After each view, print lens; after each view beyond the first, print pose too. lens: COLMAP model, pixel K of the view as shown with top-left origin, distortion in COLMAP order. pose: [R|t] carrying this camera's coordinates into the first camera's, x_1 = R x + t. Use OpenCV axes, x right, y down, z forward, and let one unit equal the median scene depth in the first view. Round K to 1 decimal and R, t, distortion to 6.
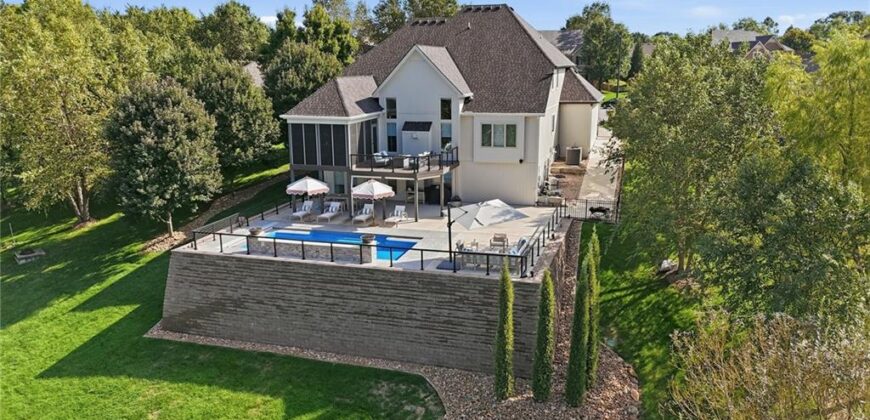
lens RADIAL K [[643.1, 0, 438.4], [0, 643.1, 212.5], [0, 0, 1]] dist [0.038923, -0.008367]
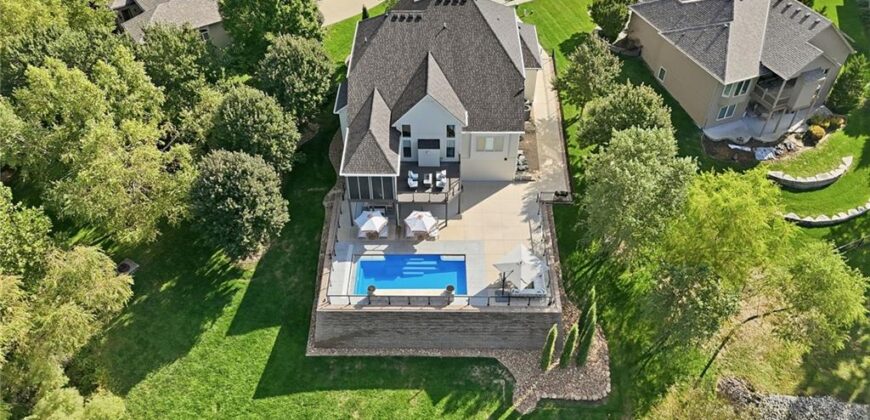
lens RADIAL K [[643.1, 0, 438.4], [0, 643.1, 212.5], [0, 0, 1]] dist [0.038923, -0.008367]
pose [[0.956600, -0.198996, 0.212878, -0.420082], [0.058985, 0.847632, 0.527296, -0.921268], [-0.285372, -0.491855, 0.822582, -0.208196]]
